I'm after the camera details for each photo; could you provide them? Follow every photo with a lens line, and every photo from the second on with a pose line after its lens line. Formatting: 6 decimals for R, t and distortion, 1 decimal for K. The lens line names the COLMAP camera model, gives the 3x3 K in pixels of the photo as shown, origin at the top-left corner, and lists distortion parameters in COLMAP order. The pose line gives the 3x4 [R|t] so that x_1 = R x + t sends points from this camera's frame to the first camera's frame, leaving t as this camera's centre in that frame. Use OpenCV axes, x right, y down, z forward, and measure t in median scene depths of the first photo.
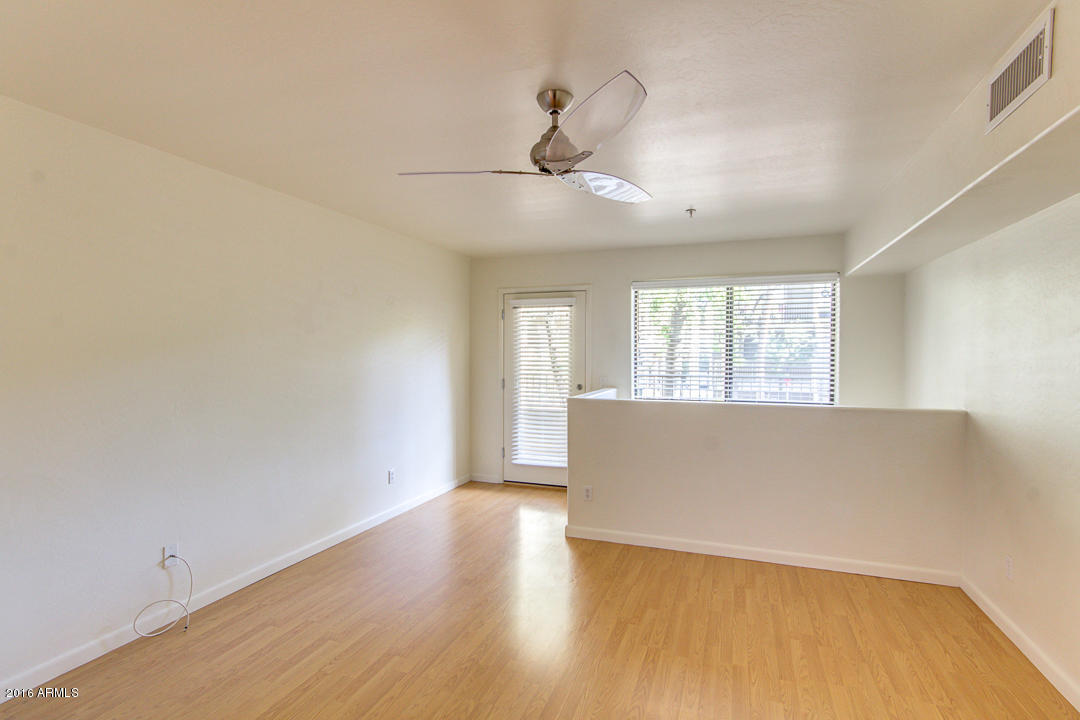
lens RADIAL K [[524.5, 0, 555.3], [0, 524.5, 358.9], [0, 0, 1]] dist [0.001641, 0.000338]
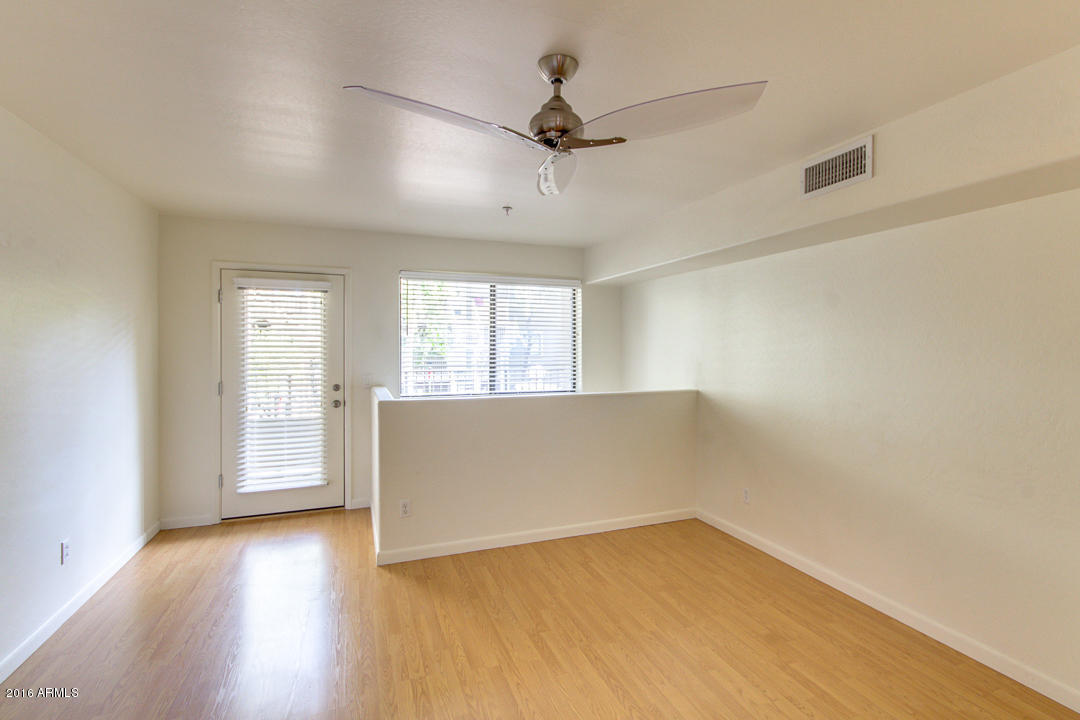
lens RADIAL K [[507.1, 0, 563.8], [0, 507.1, 345.9], [0, 0, 1]] dist [0.000874, 0.000758]
pose [[0.743557, 0.001020, 0.668672, -0.372216], [0.006324, 0.999943, -0.008557, -0.007758], [-0.668643, 0.010592, 0.743508, 0.232801]]
